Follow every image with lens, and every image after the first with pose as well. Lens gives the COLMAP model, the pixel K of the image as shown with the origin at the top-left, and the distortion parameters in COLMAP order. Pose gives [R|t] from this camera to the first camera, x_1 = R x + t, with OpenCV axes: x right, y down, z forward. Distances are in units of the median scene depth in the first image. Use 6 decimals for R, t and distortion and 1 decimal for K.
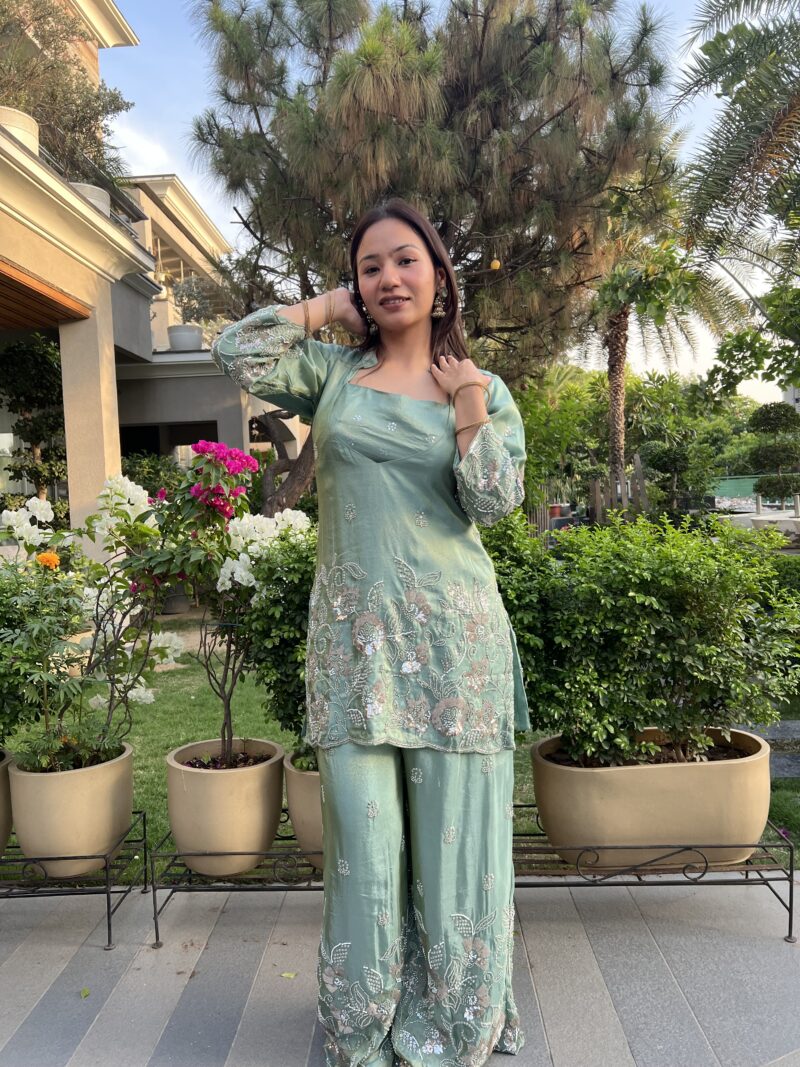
lens RADIAL K [[802.4, 0, 404.0], [0, 802.4, 529.3], [0, 0, 1]] dist [0.042725, -0.054594]
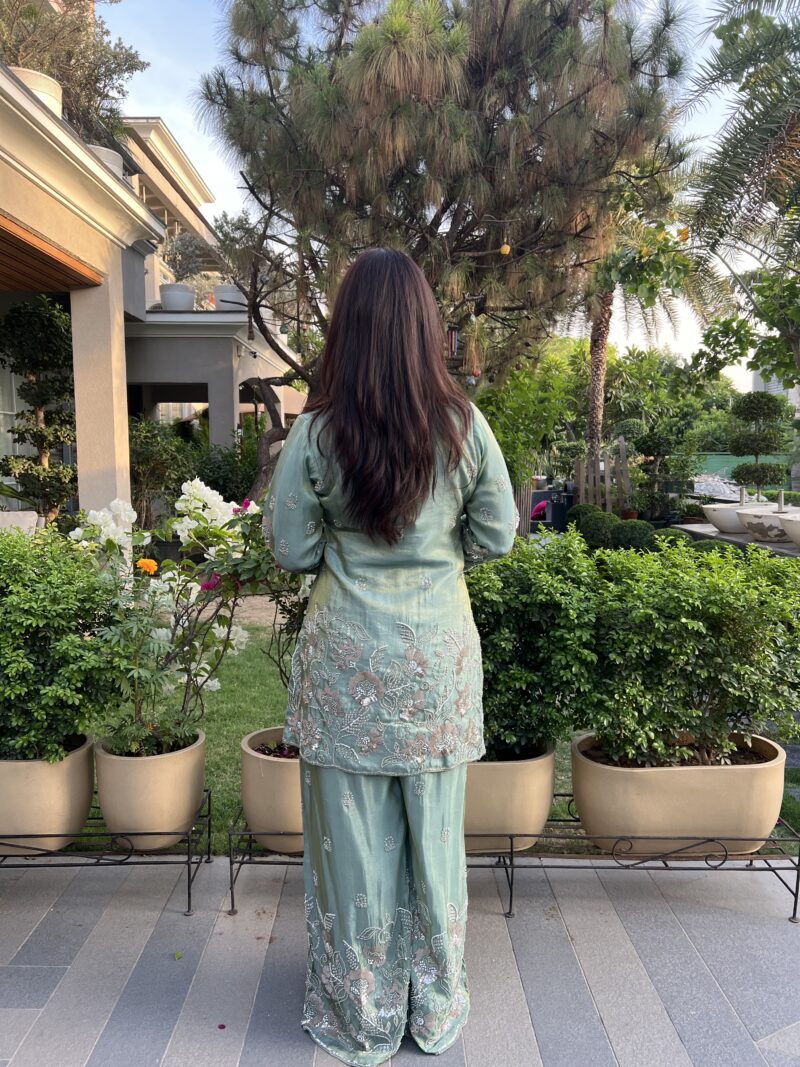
lens RADIAL K [[802.4, 0, 399.0], [0, 802.4, 540.0], [0, 0, 1]] dist [0.042725, -0.054594]
pose [[0.998383, 0.039377, 0.040994, -0.130706], [-0.041967, 0.997044, 0.064362, -0.069526], [-0.038339, -0.065978, 0.997084, -0.073905]]
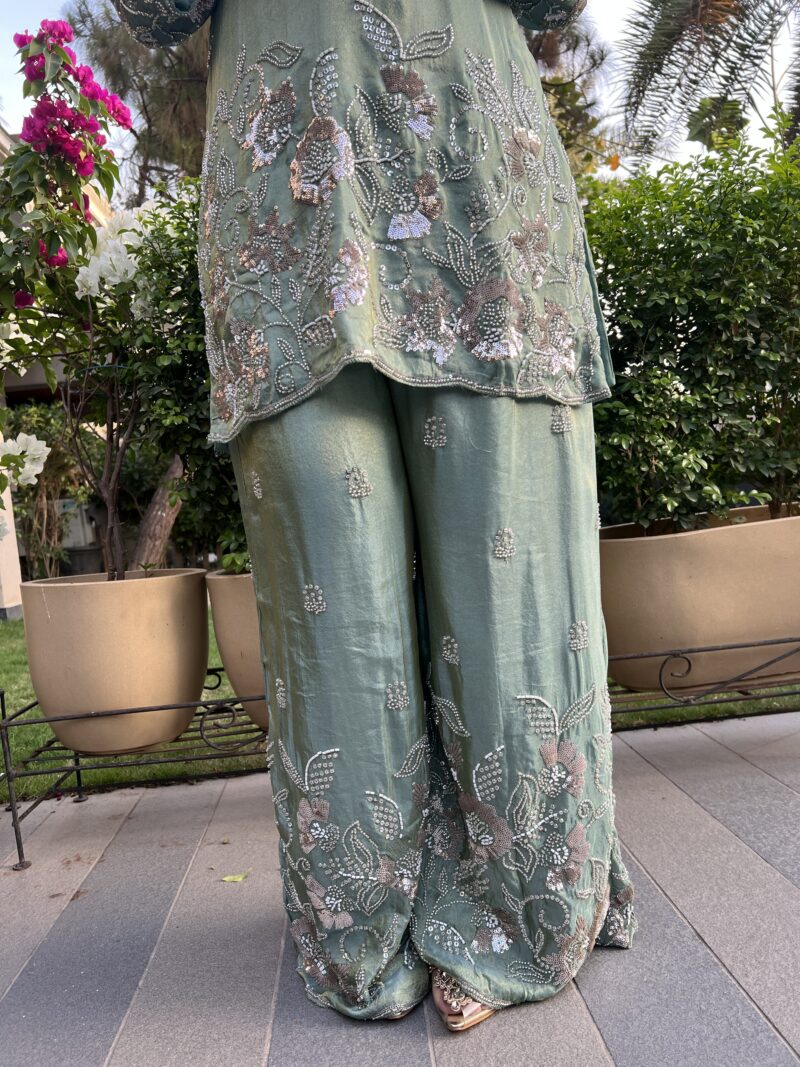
lens RADIAL K [[802.4, 0, 393.2], [0, 802.4, 554.2], [0, 0, 1]] dist [0.042725, -0.054594]
pose [[0.994658, -0.073439, 0.072542, -0.040885], [0.073221, 0.997300, 0.005662, 0.266332], [-0.072762, -0.000320, 0.997349, 0.321514]]
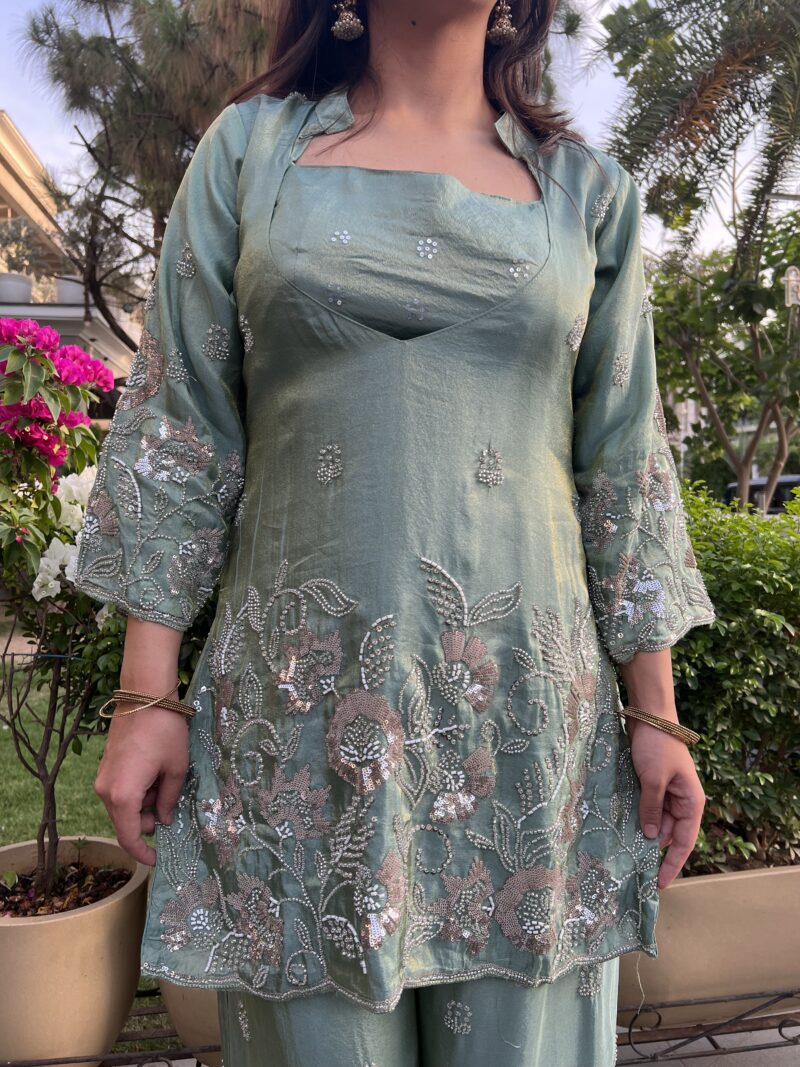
lens RADIAL K [[802.4, 0, 405.9], [0, 802.4, 541.5], [0, 0, 1]] dist [0.042725, -0.054594]
pose [[0.981664, 0.023966, 0.189106, -0.078305], [-0.027238, 0.999521, 0.014720, 0.020351], [-0.188663, -0.019601, 0.981846, 0.368196]]
